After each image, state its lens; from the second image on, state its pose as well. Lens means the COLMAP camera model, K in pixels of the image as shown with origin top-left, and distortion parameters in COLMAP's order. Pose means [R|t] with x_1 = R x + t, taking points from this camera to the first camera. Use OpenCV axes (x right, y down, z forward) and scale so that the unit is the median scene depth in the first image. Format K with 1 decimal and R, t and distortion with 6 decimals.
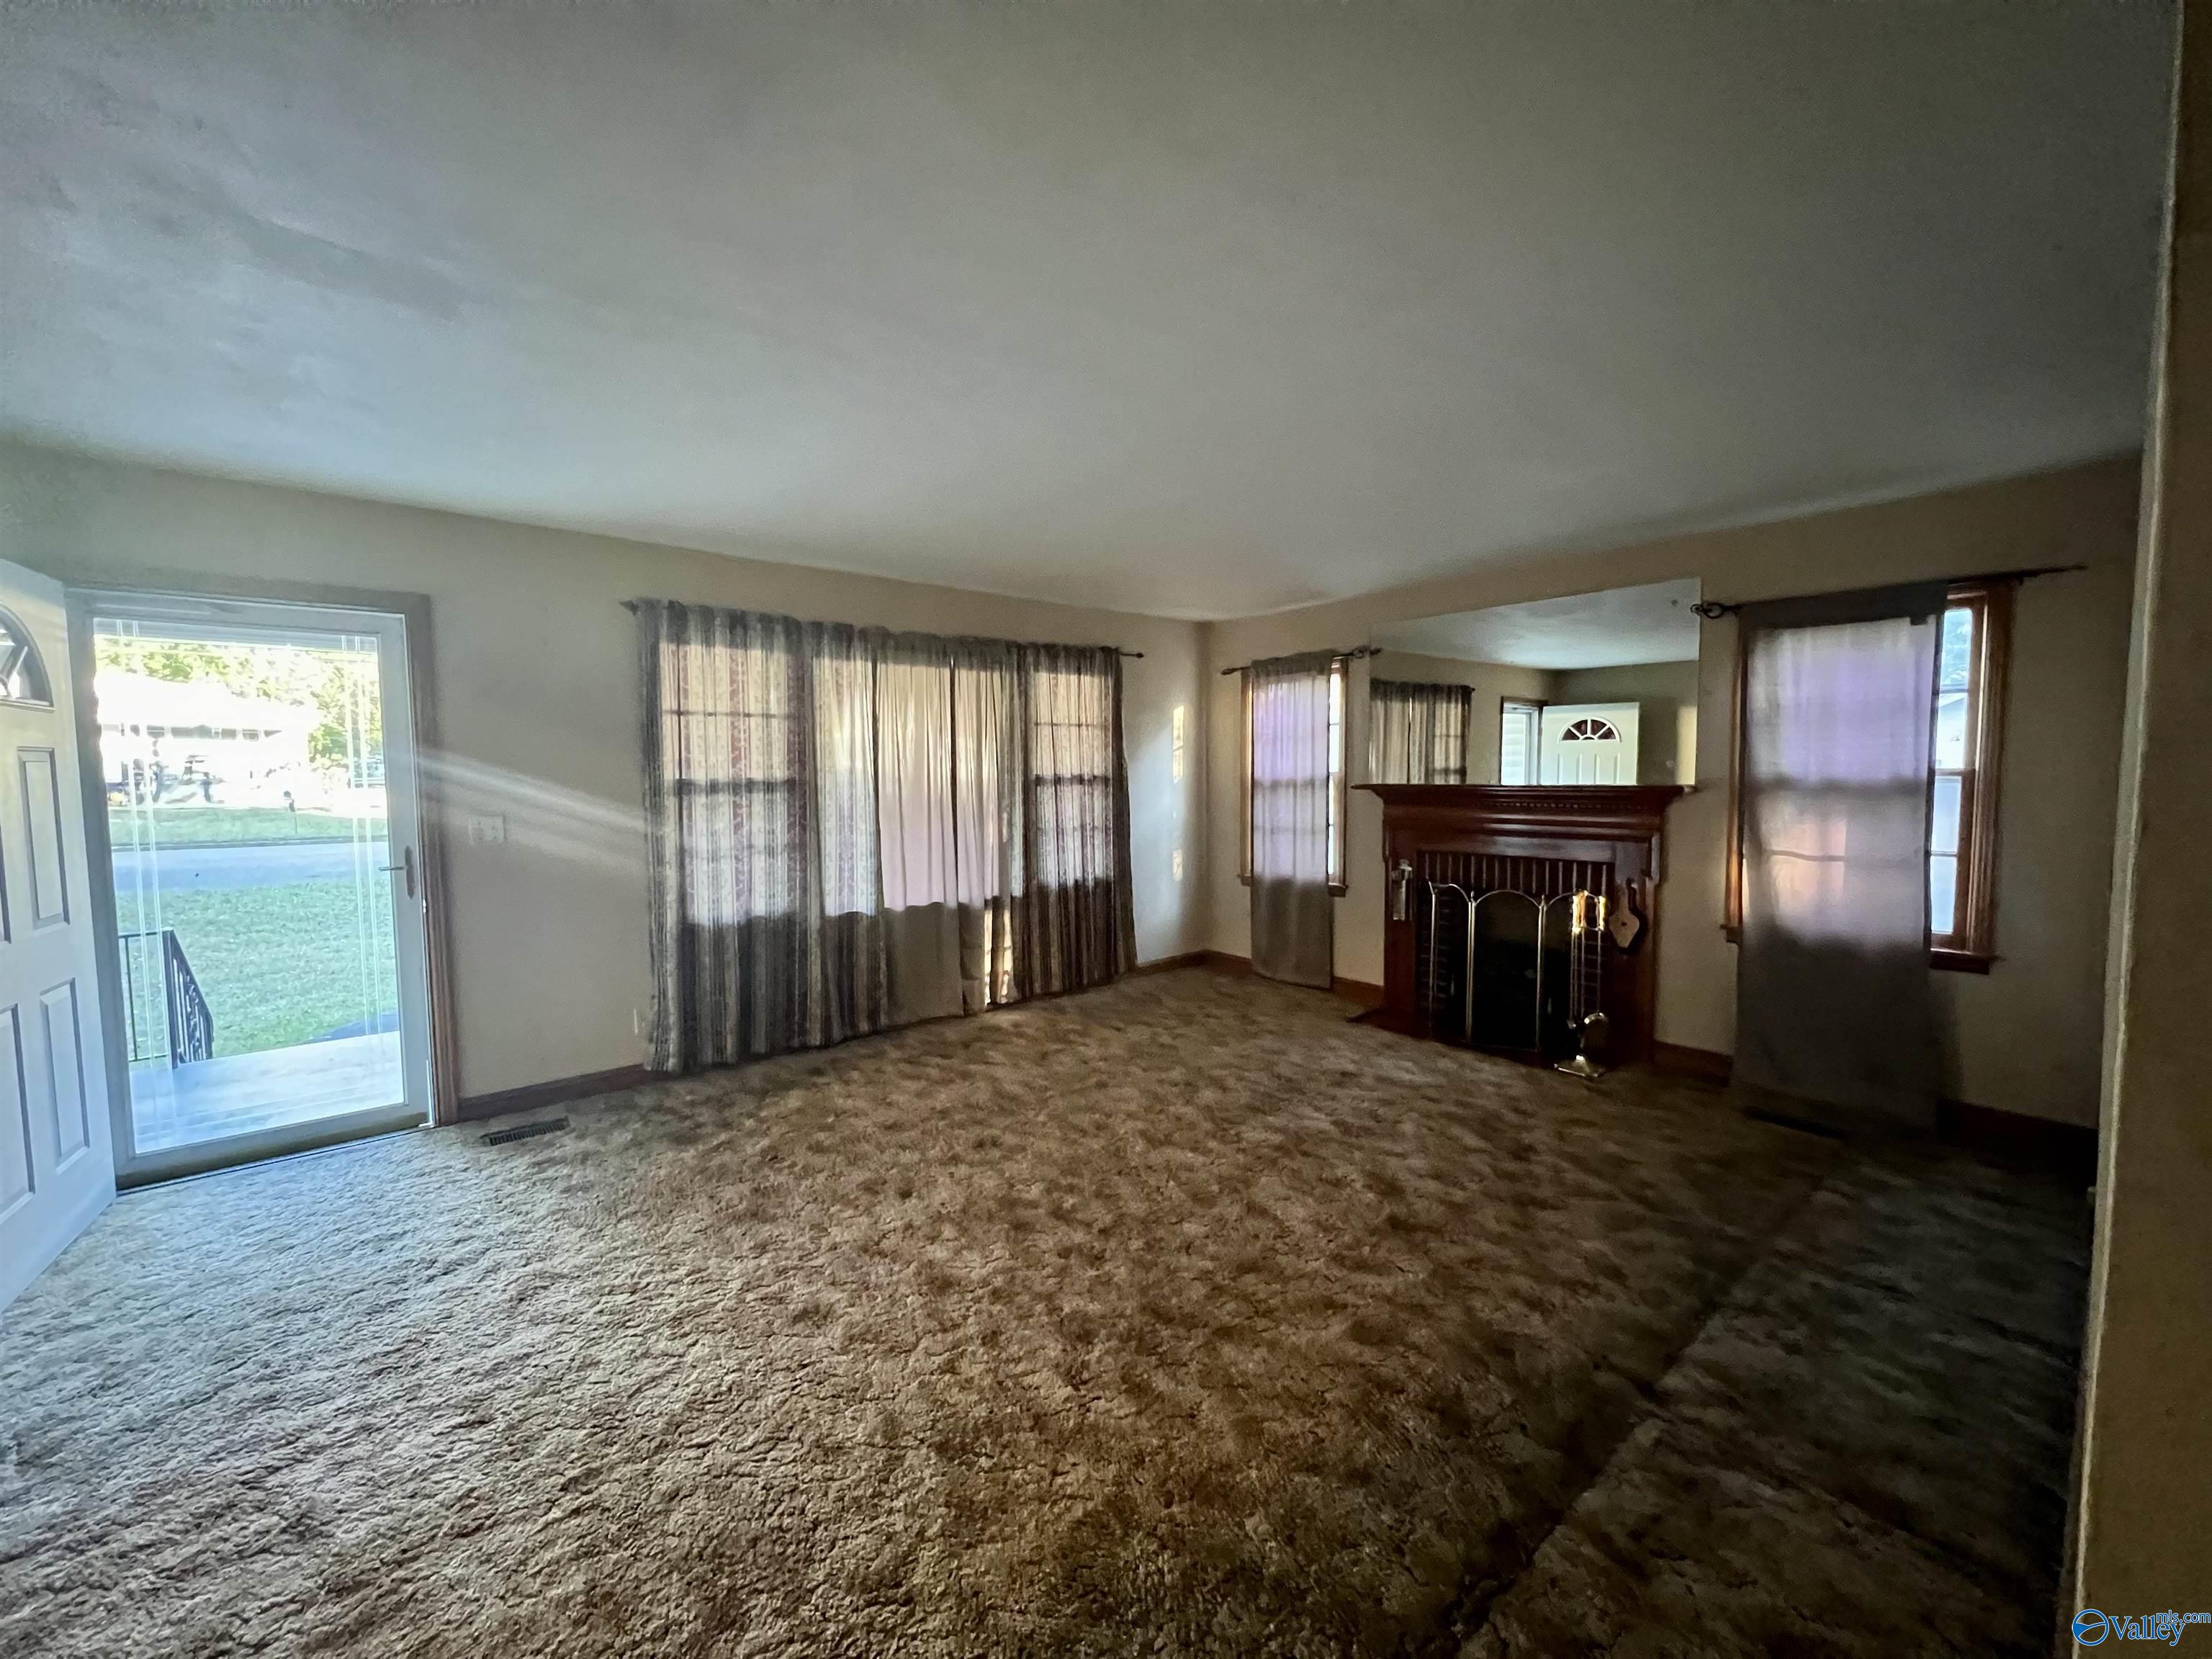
lens RADIAL K [[890.5, 0, 1097.7], [0, 890.5, 823.7], [0, 0, 1]] dist [-0.004233, 0.000786]
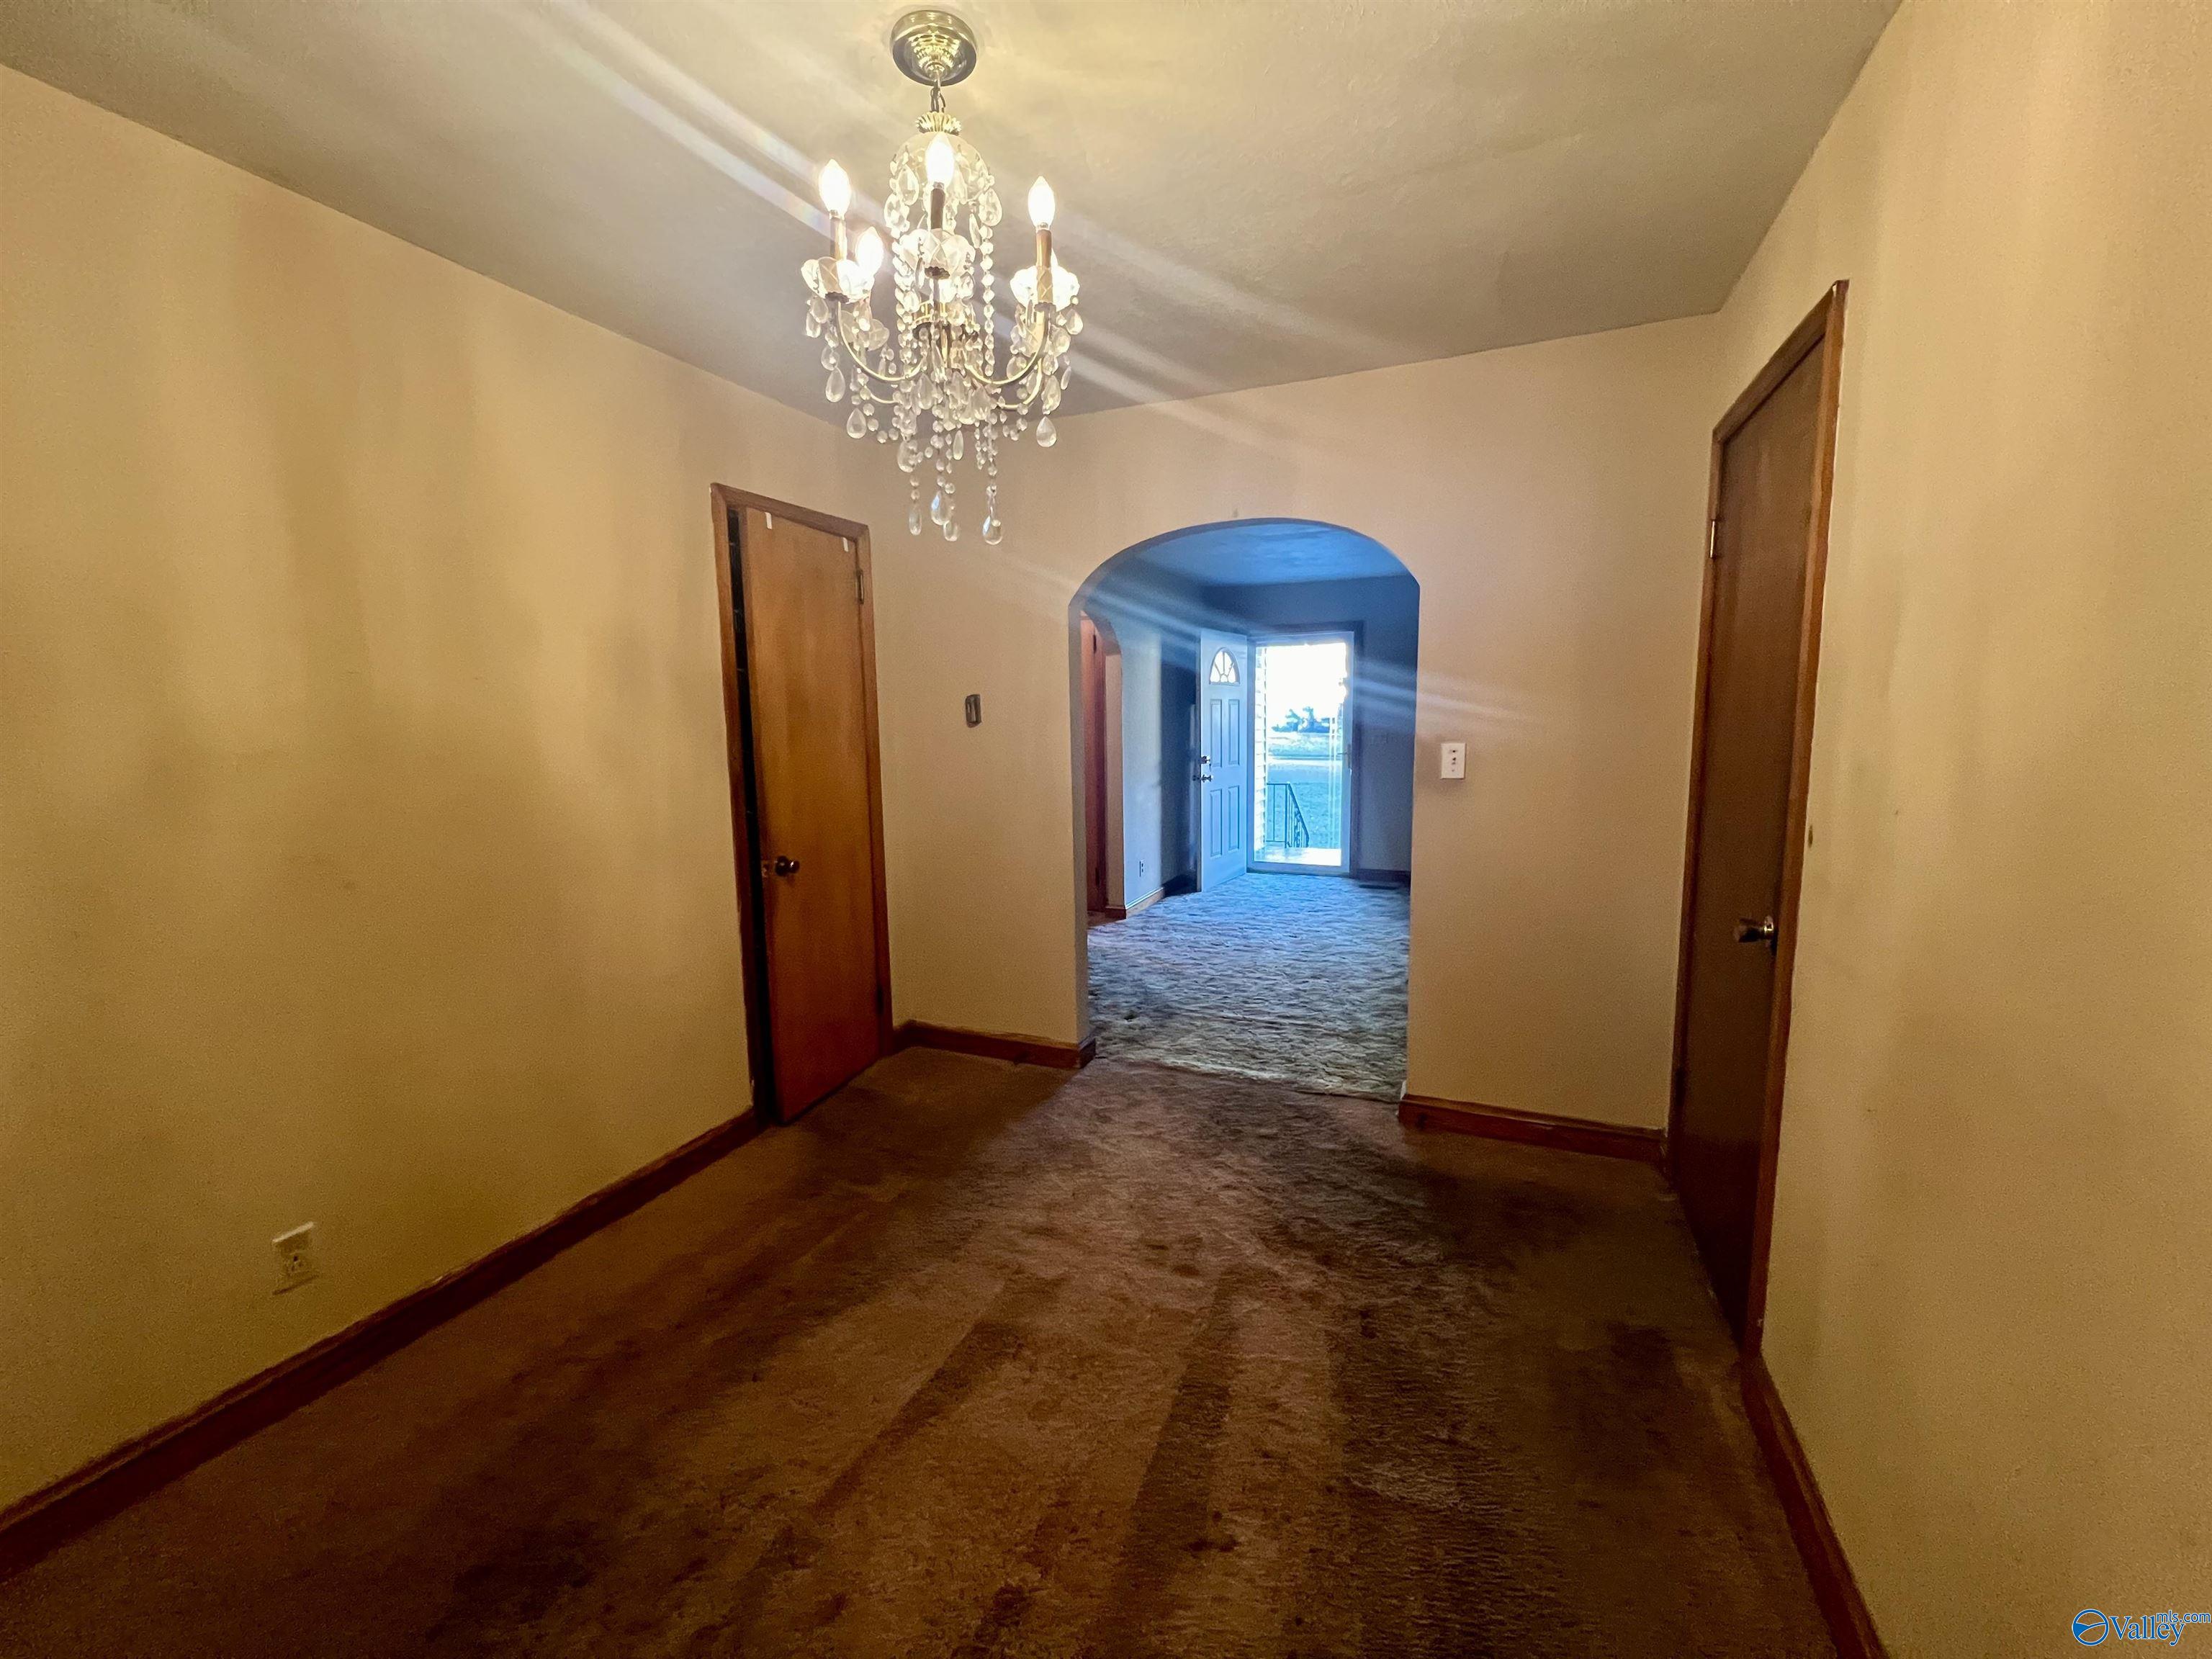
lens RADIAL K [[890.5, 0, 1102.6], [0, 890.5, 824.5], [0, 0, 1]] dist [-0.004233, 0.000786]
pose [[0.452580, 0.108699, -0.885074, 0.776784], [-0.034717, 0.993938, 0.104316, 0.015843], [0.891048, -0.016485, 0.453610, -0.435005]]
